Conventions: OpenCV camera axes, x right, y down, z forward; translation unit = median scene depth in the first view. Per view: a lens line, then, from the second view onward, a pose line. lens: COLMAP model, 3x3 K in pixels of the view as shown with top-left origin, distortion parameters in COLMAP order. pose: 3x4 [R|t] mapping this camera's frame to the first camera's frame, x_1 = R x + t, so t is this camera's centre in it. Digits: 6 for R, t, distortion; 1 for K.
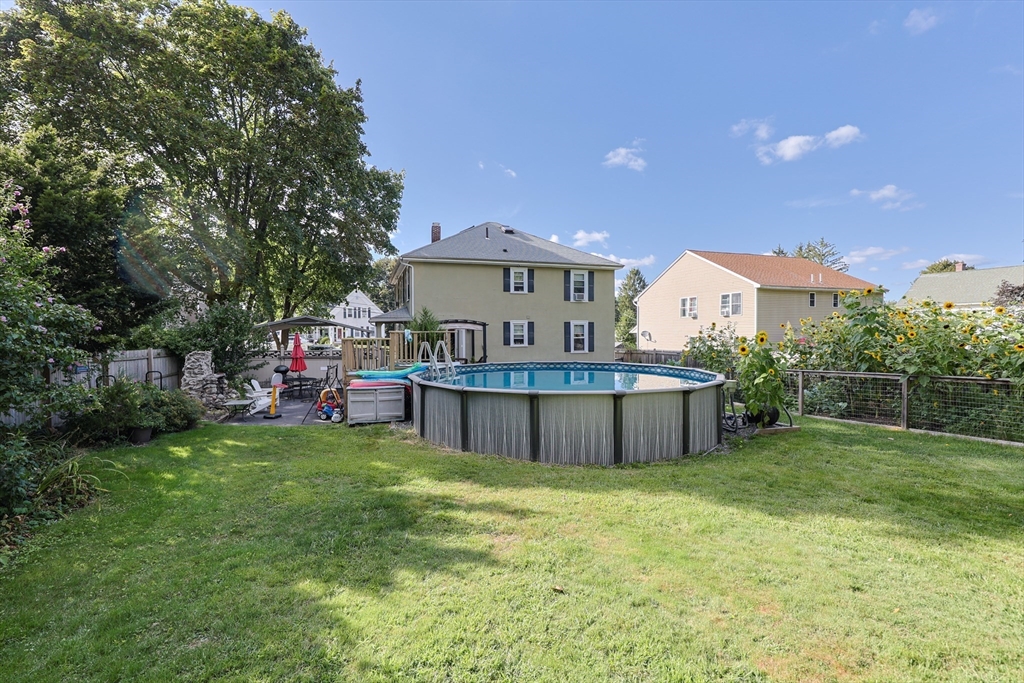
lens RADIAL K [[439.2, 0, 514.1], [0, 439.2, 334.5], [0, 0, 1]] dist [-0.002322, 0.000177]
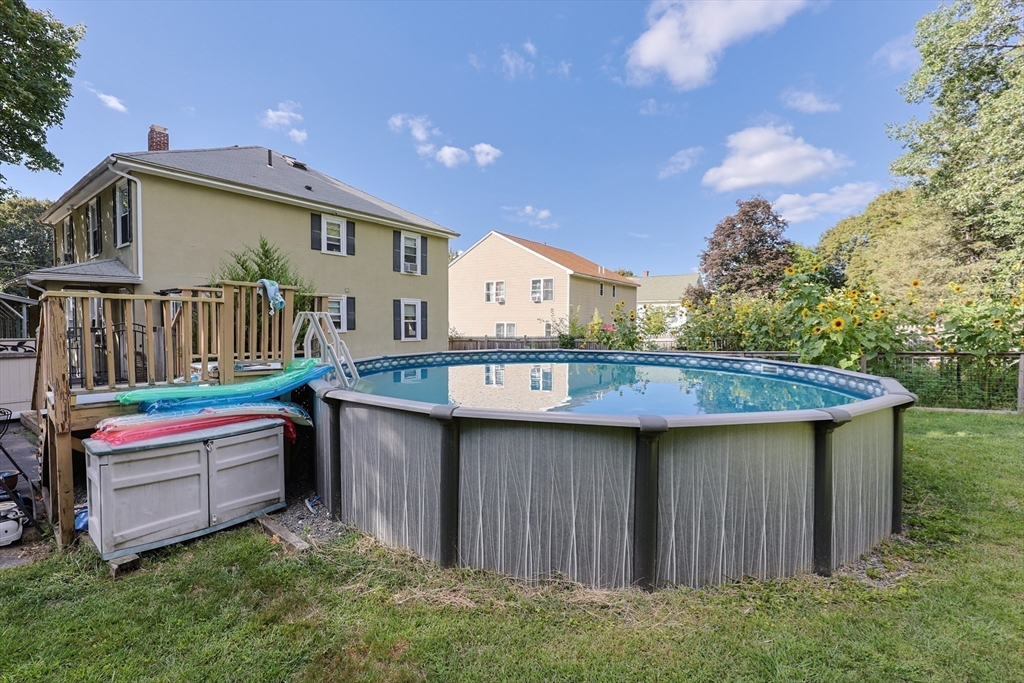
lens RADIAL K [[439.2, 0, 514.1], [0, 439.2, 334.5], [0, 0, 1]] dist [-0.002322, 0.000177]
pose [[0.817915, -0.006174, 0.575306, -0.145833], [-0.005411, 0.999816, 0.018421, 0.015673], [-0.575314, -0.018180, 0.817731, 0.266960]]
